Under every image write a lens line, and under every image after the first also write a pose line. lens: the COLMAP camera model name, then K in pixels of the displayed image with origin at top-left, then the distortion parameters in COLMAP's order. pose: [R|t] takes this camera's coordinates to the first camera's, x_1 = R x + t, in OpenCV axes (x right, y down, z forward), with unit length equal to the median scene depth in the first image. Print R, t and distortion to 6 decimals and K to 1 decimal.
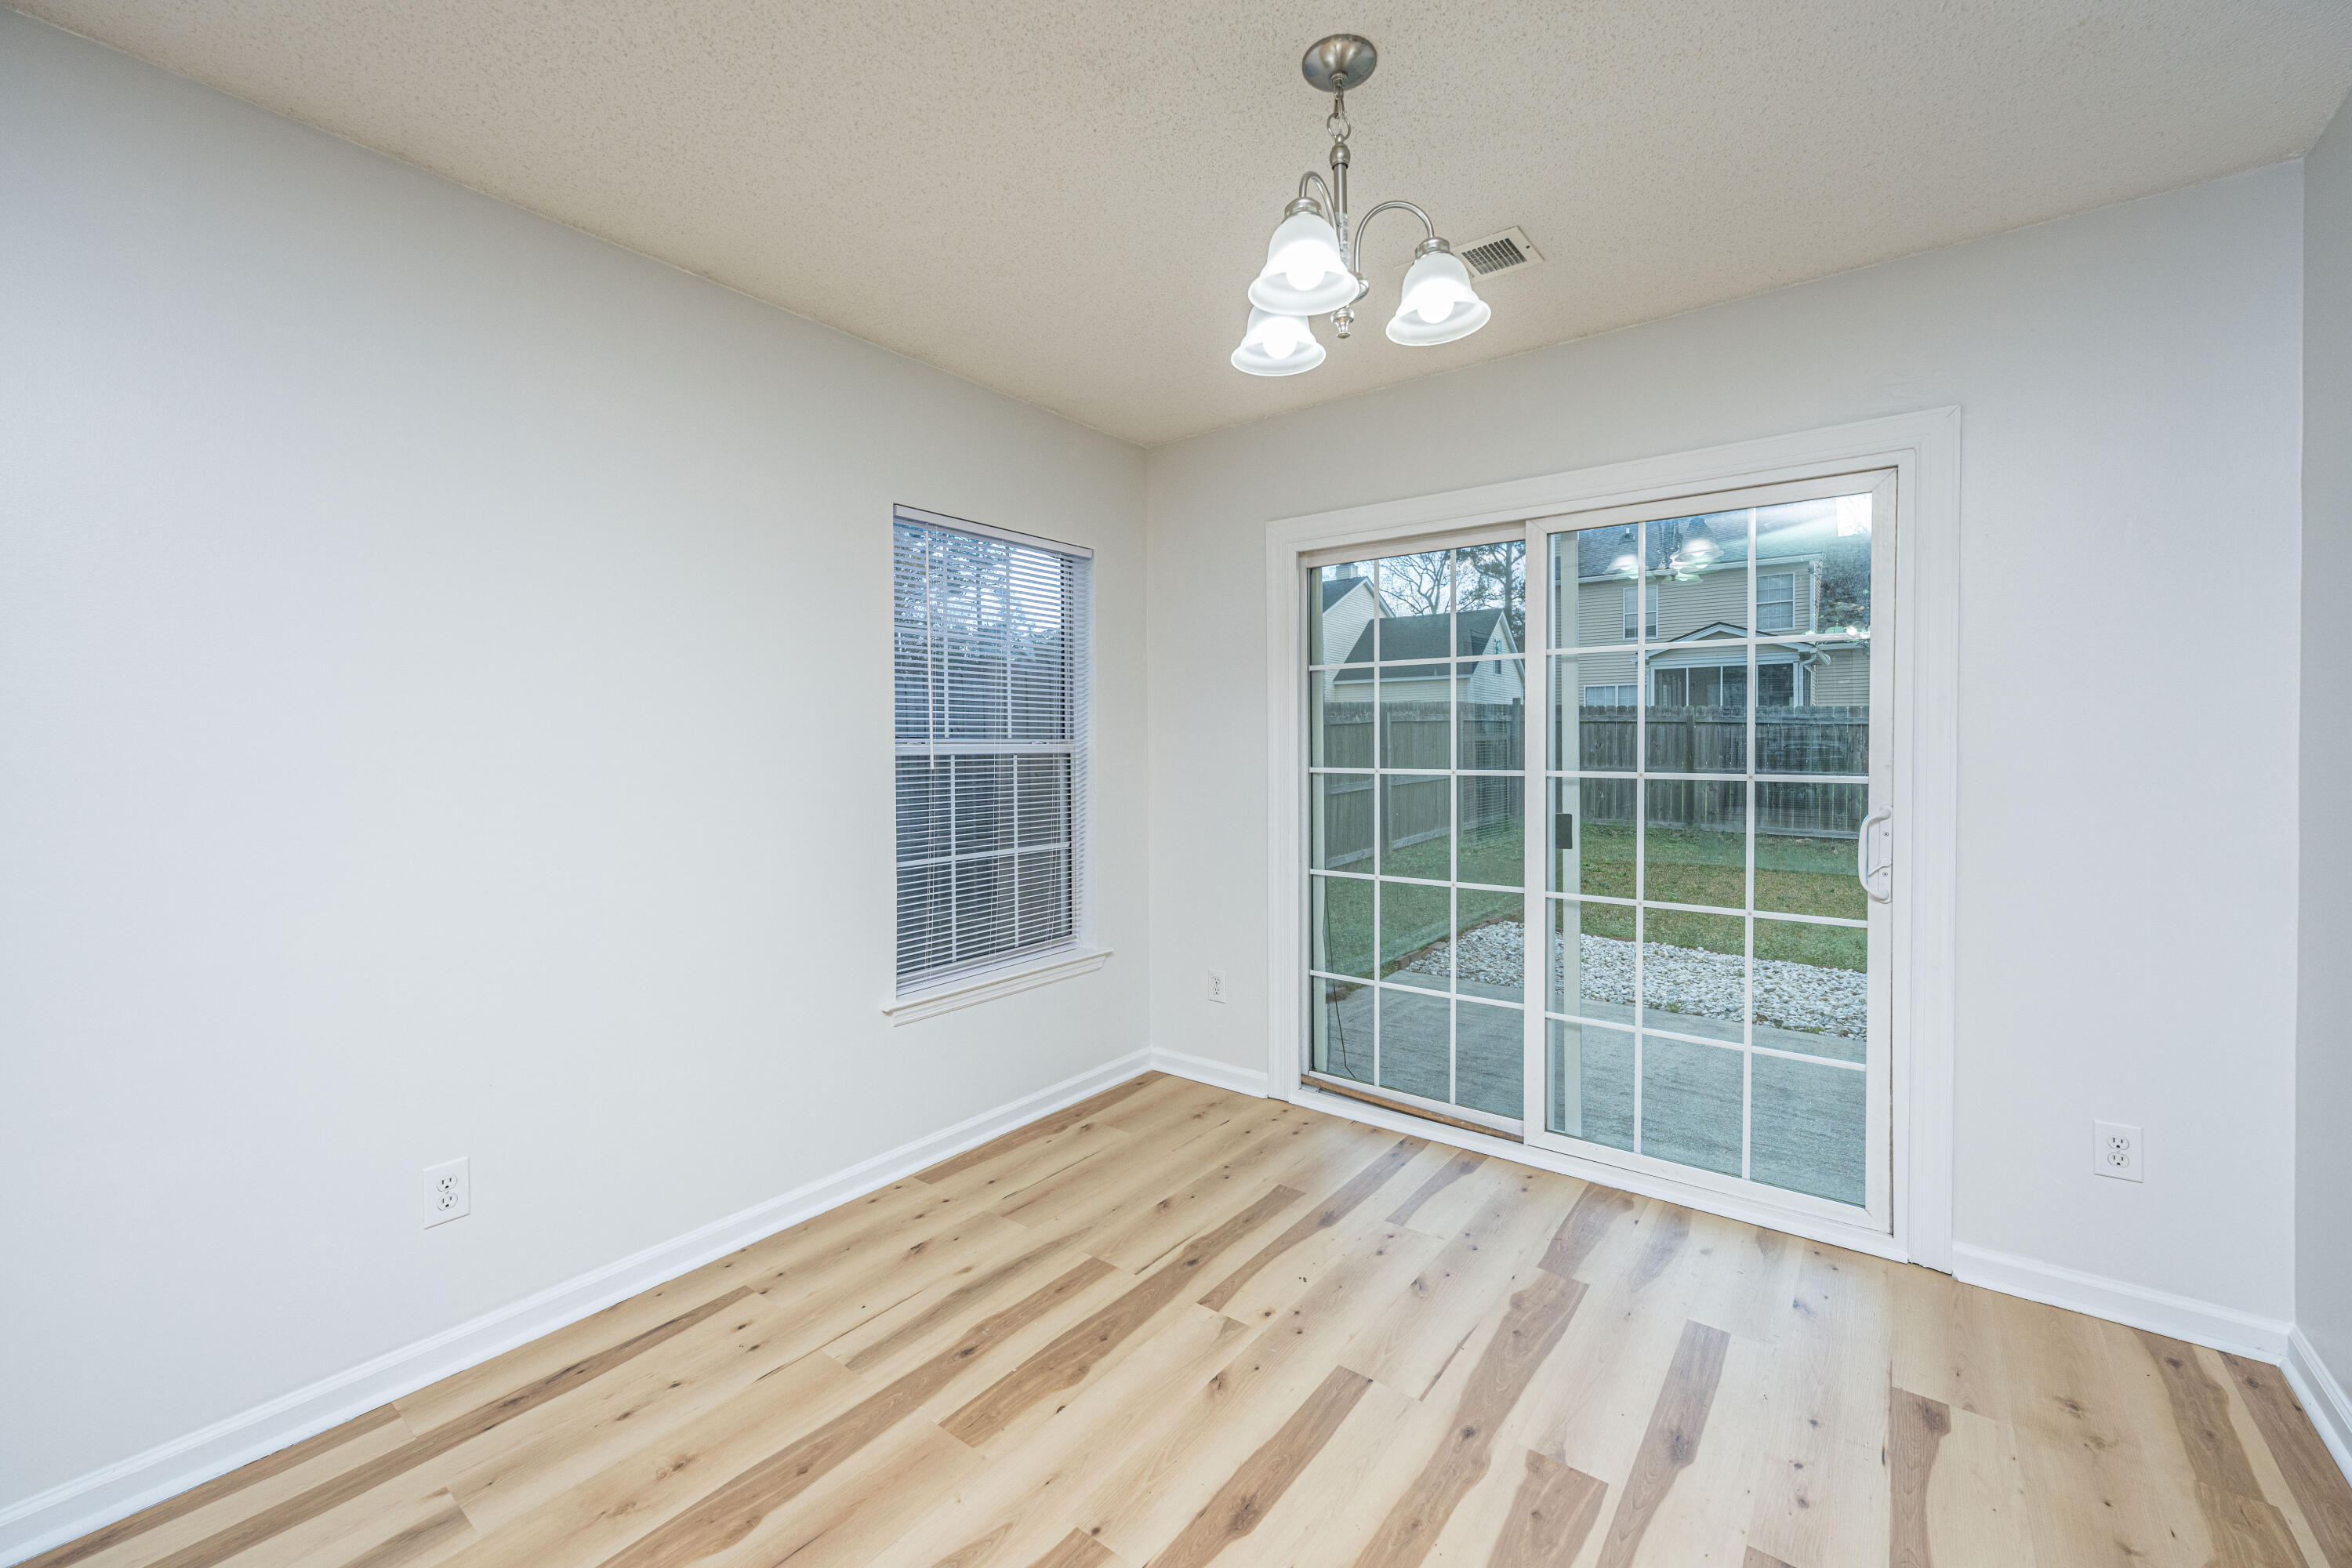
lens RADIAL K [[940.5, 0, 1135.1], [0, 940.5, 761.4], [0, 0, 1]] dist [-0.002354, 0.000037]
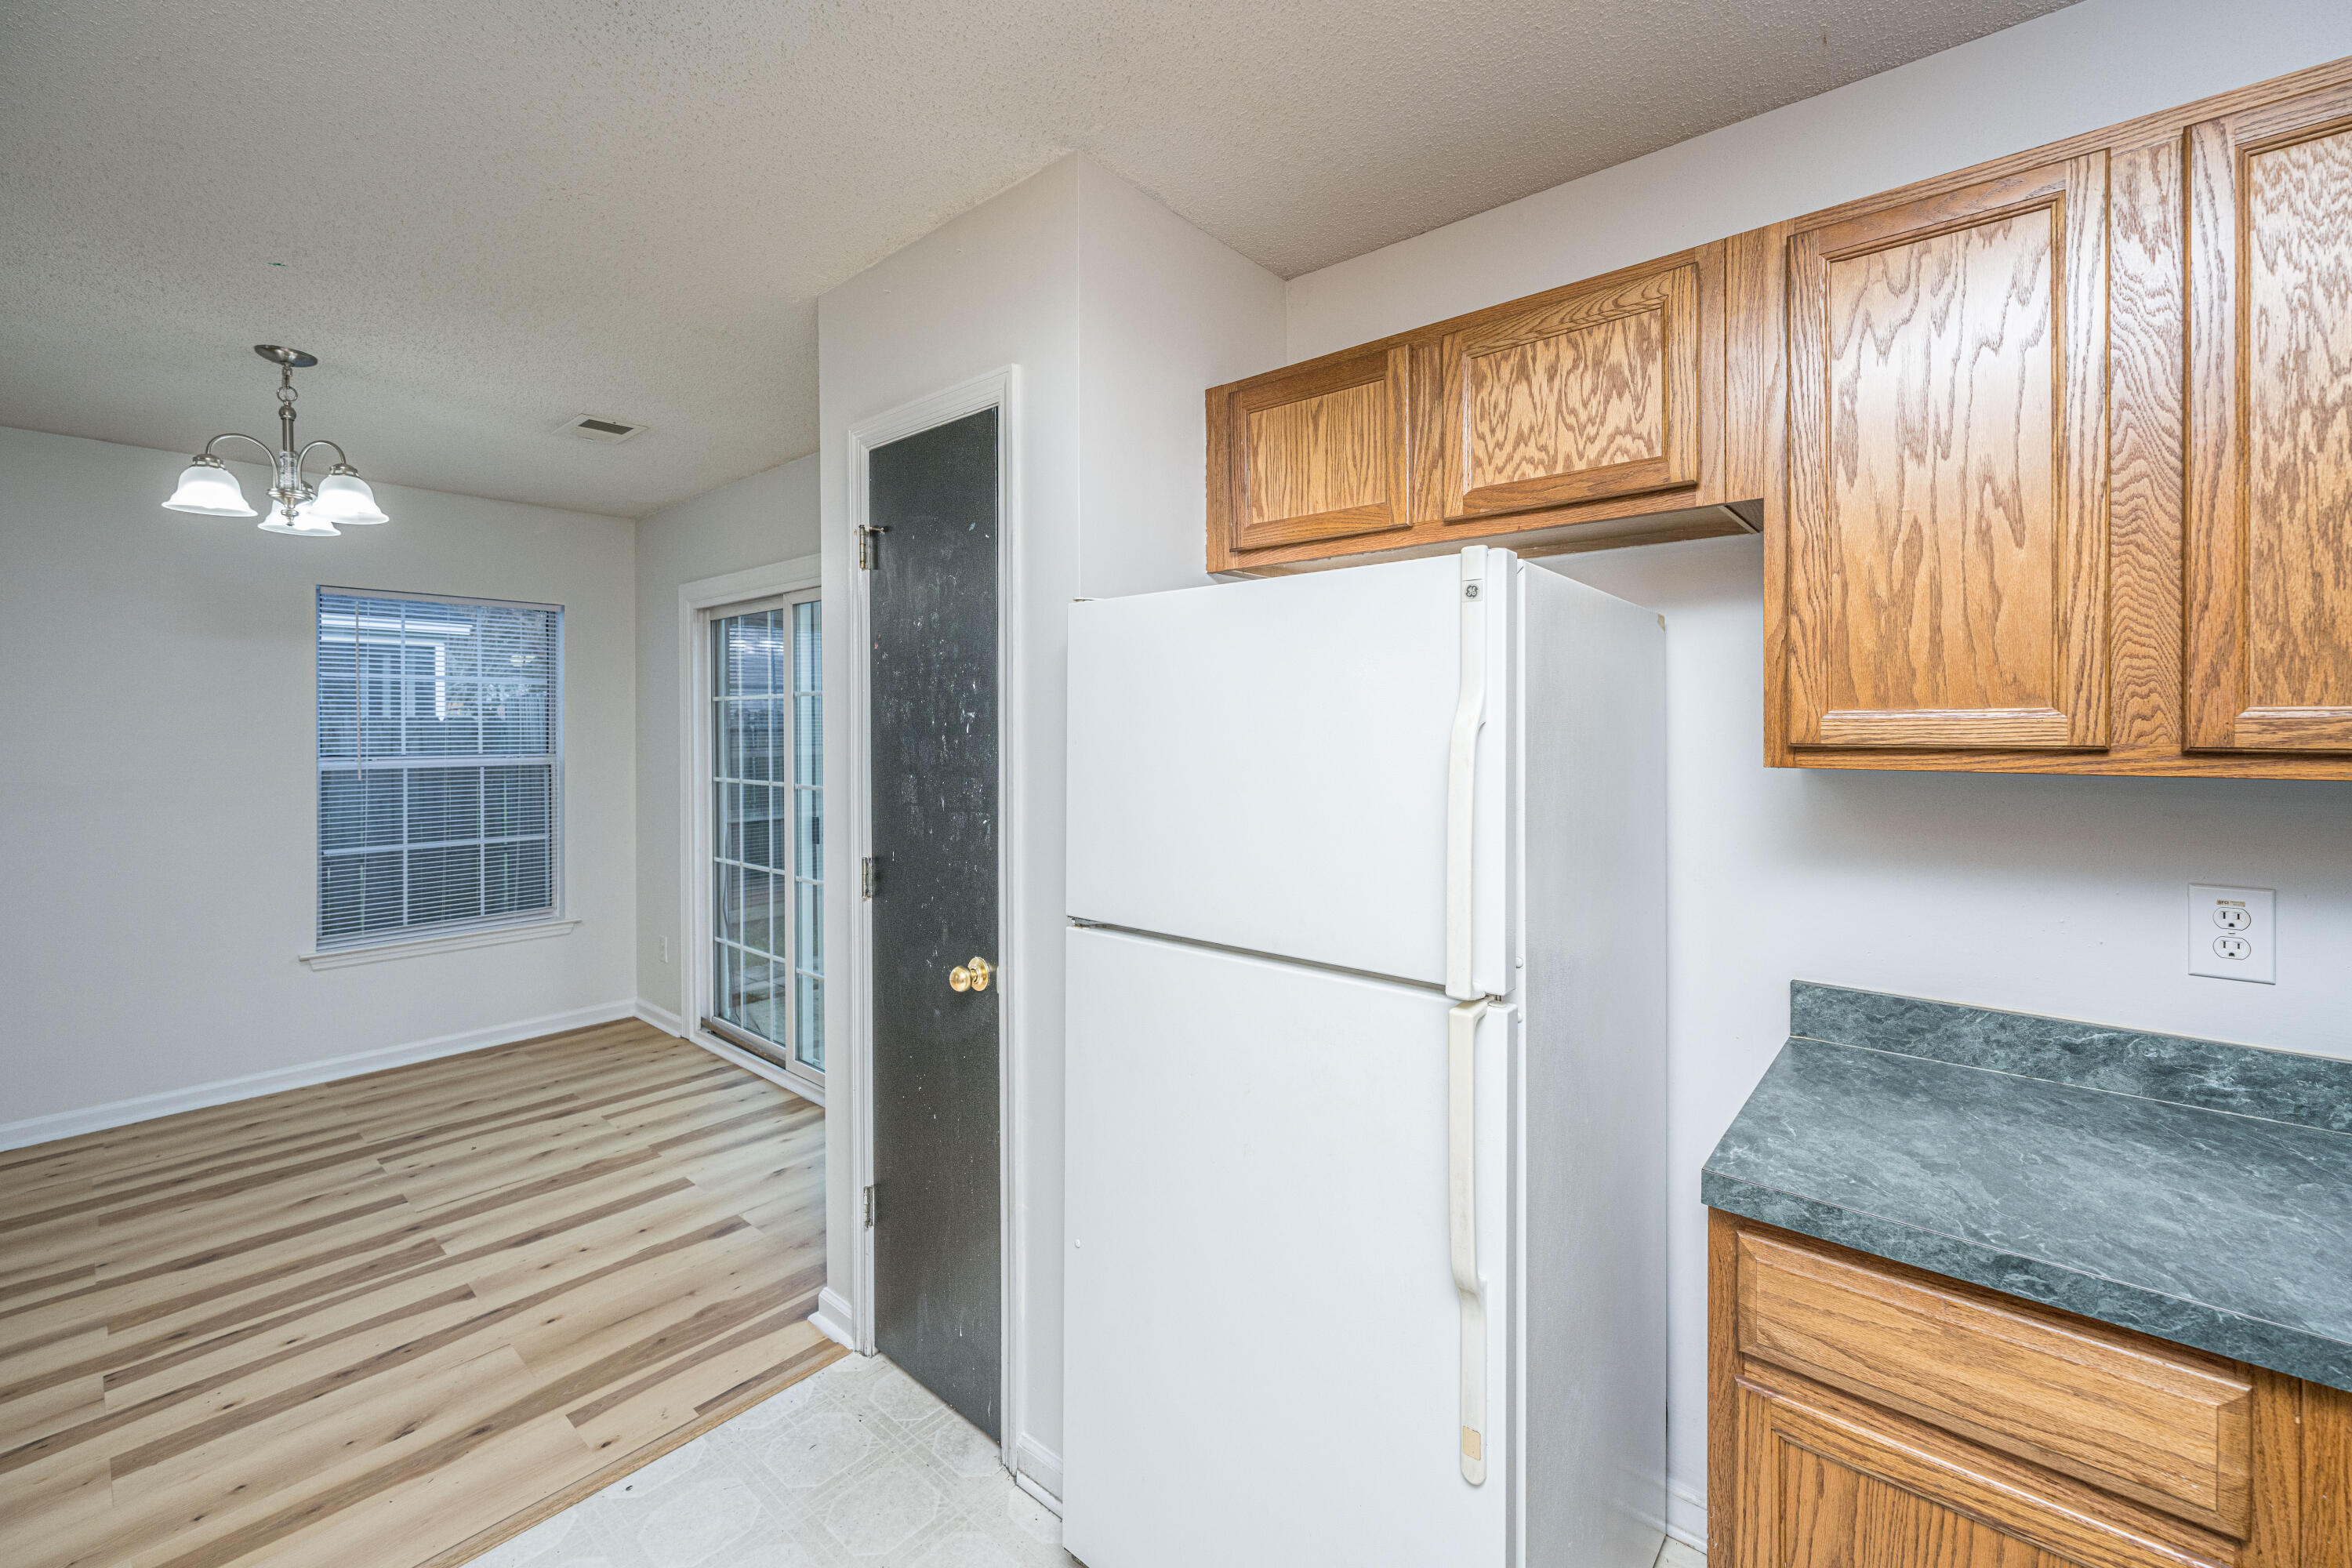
lens RADIAL K [[940.5, 0, 1115.3], [0, 940.5, 729.3], [0, 0, 1]] dist [-0.002354, 0.000037]
pose [[0.998811, 0.002937, -0.048660, 1.101708], [-0.003808, 0.999834, -0.017819, -0.052461], [0.048600, 0.017983, 0.998656, -0.340764]]
